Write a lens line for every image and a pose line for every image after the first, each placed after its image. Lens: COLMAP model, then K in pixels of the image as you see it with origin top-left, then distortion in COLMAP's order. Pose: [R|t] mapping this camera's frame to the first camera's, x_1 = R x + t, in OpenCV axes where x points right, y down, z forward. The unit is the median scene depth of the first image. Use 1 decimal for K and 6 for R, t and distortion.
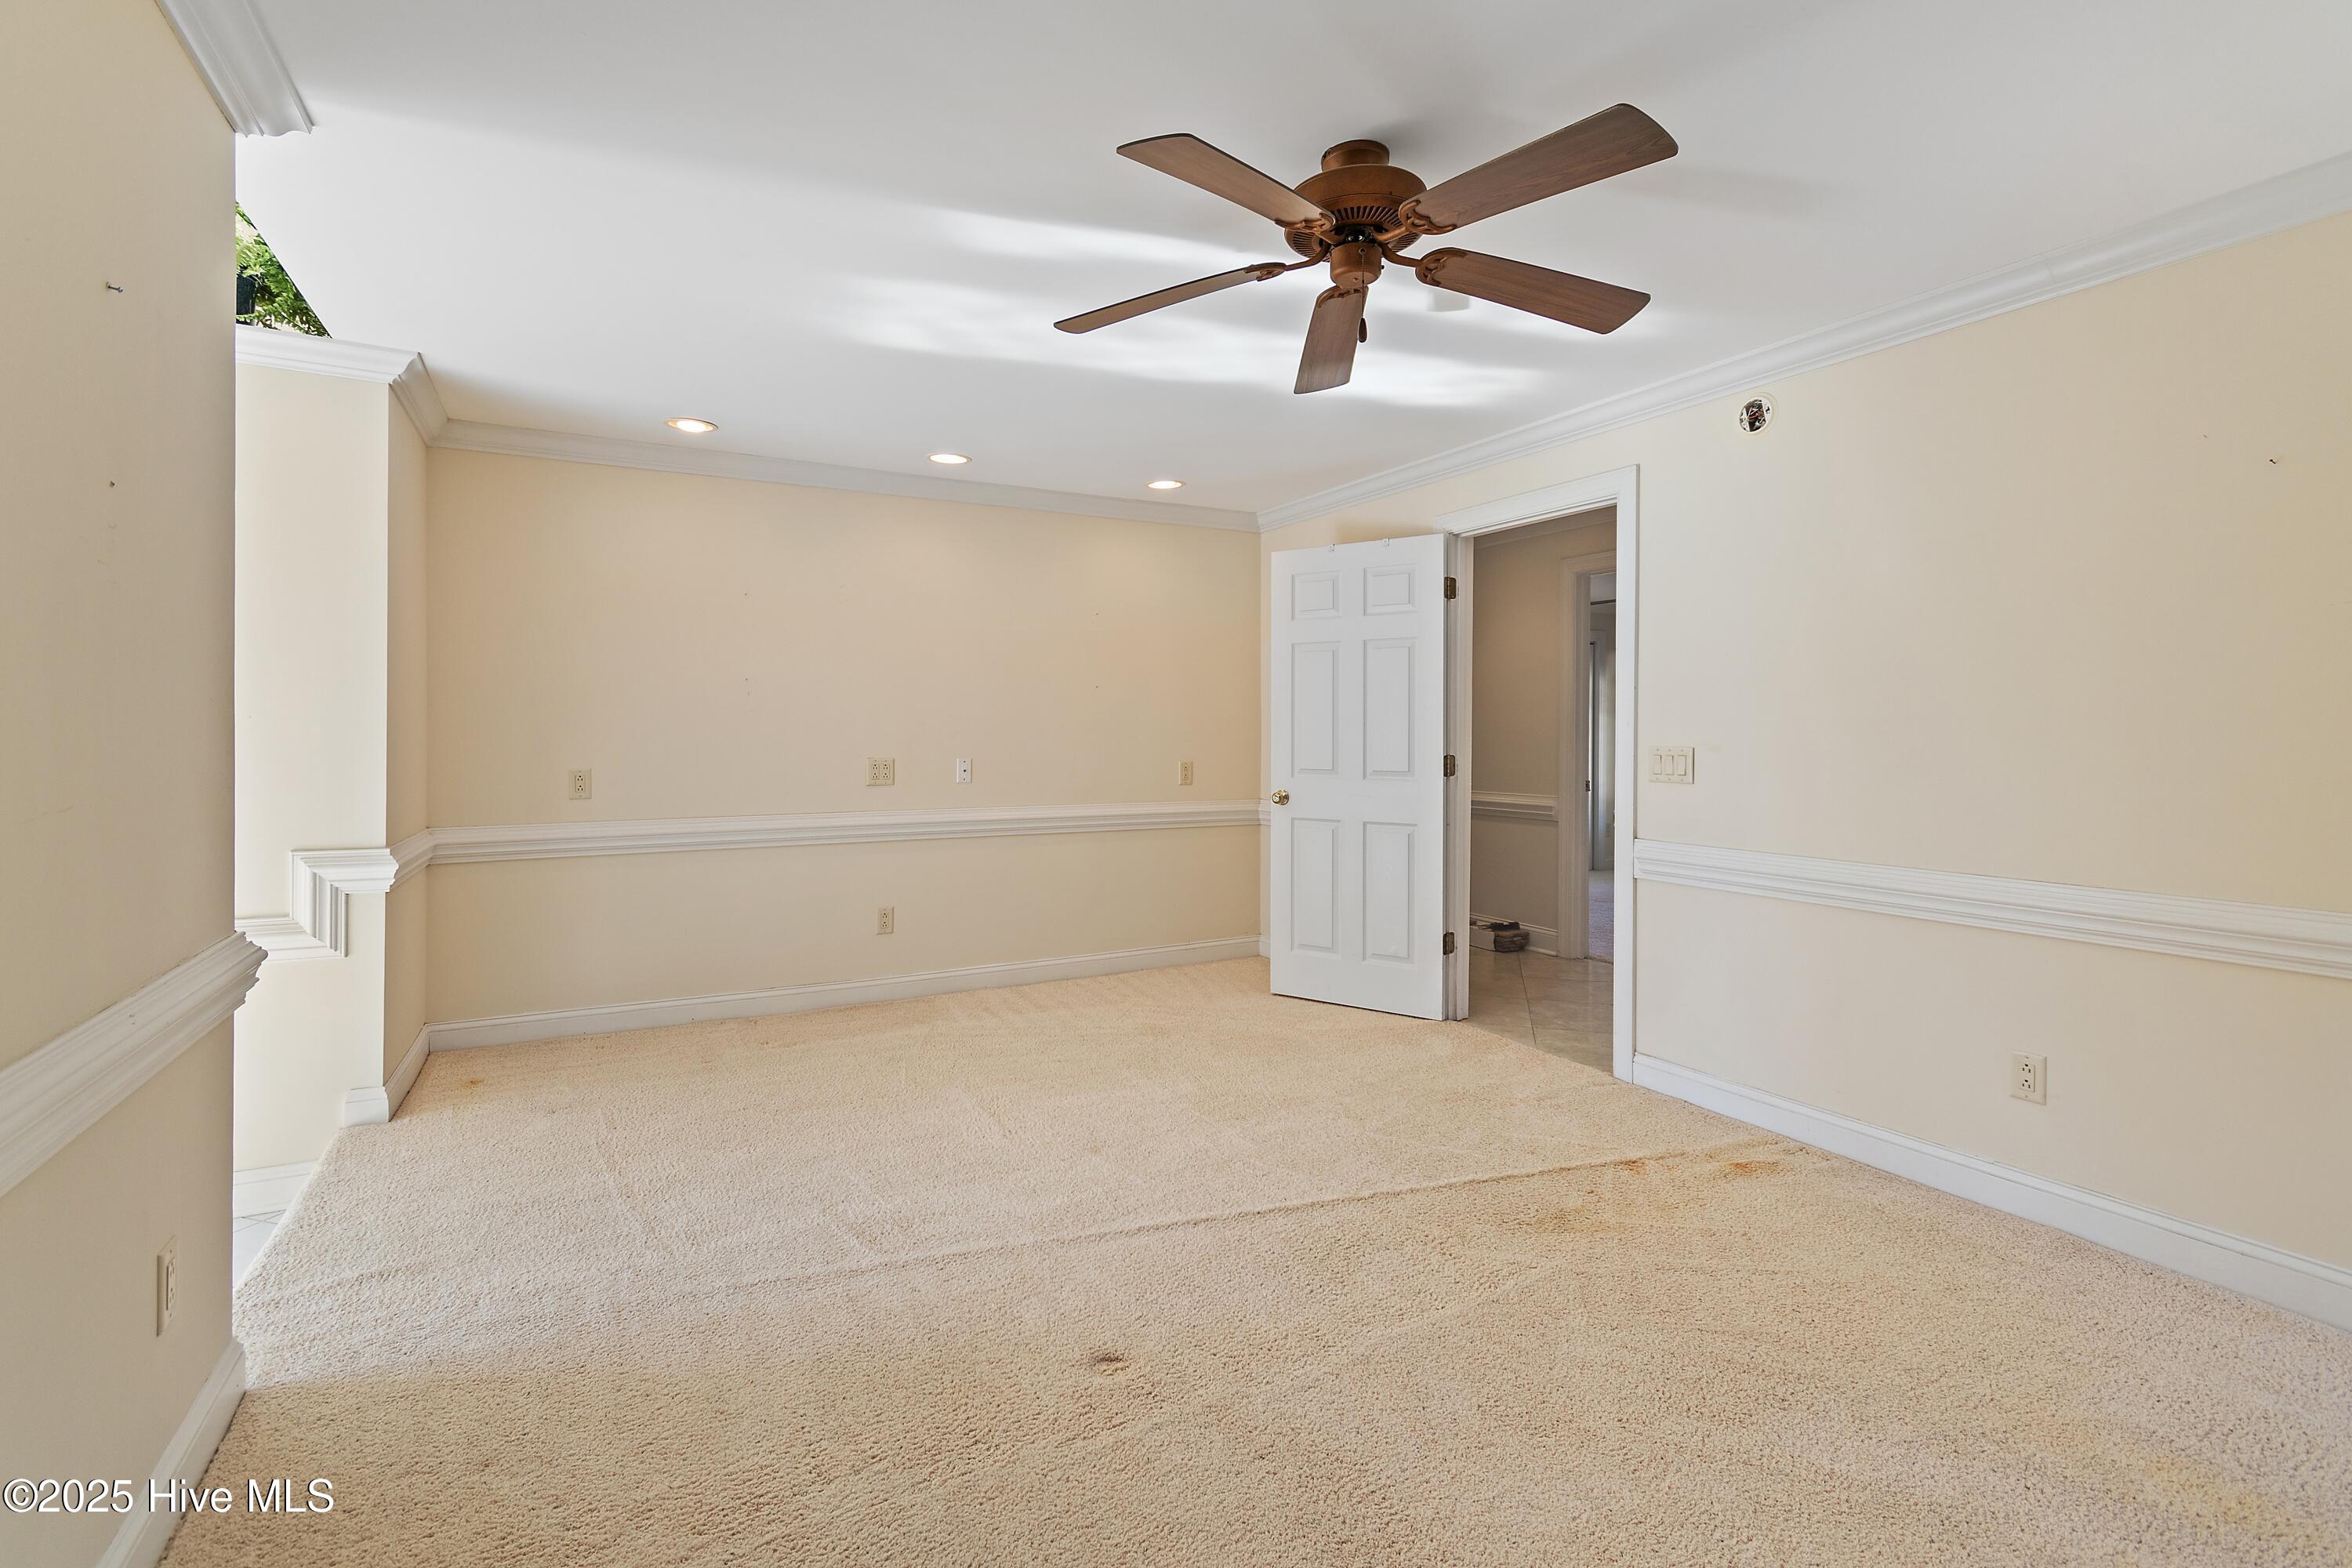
lens RADIAL K [[1068.2, 0, 1142.9], [0, 1068.2, 740.4], [0, 0, 1]] dist [-0.000837, -0.000877]
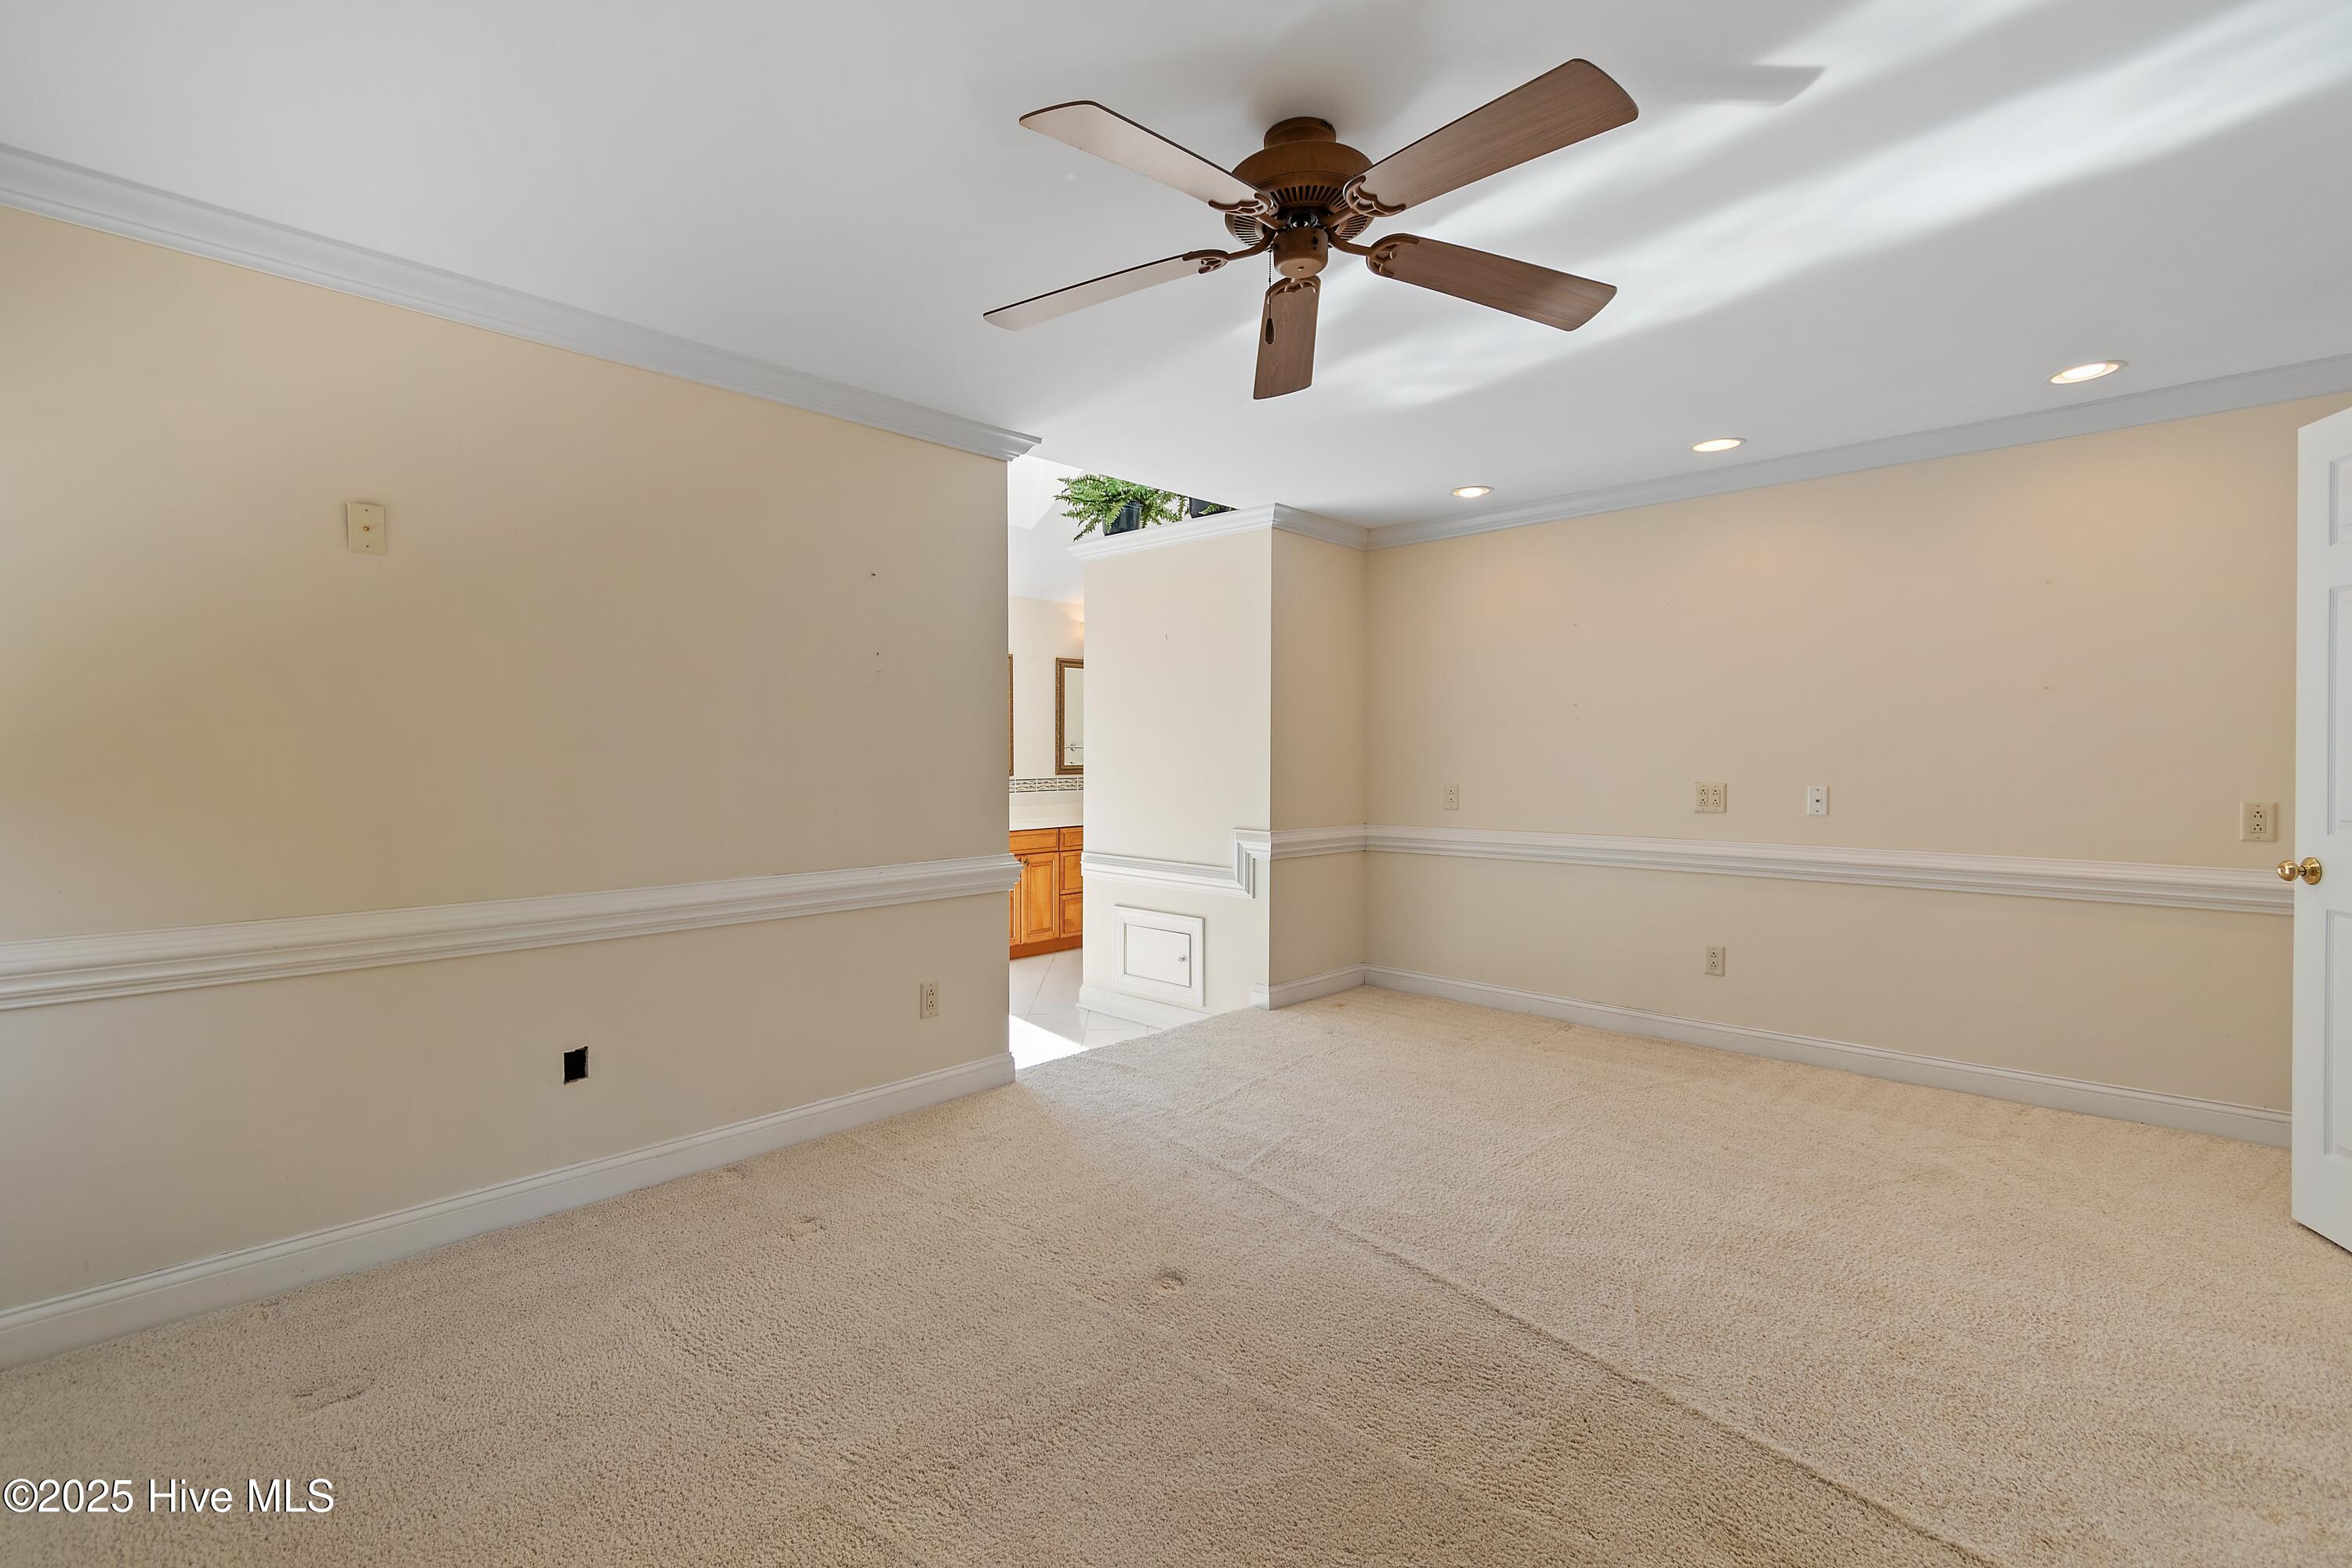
lens RADIAL K [[1068.2, 0, 1178.9], [0, 1068.2, 769.7], [0, 0, 1]] dist [-0.000837, -0.000877]
pose [[0.299598, 0.009919, -0.954014, 0.594295], [-0.005380, 0.999948, 0.008707, -0.000293], [0.954051, 0.002524, 0.299635, 0.346266]]
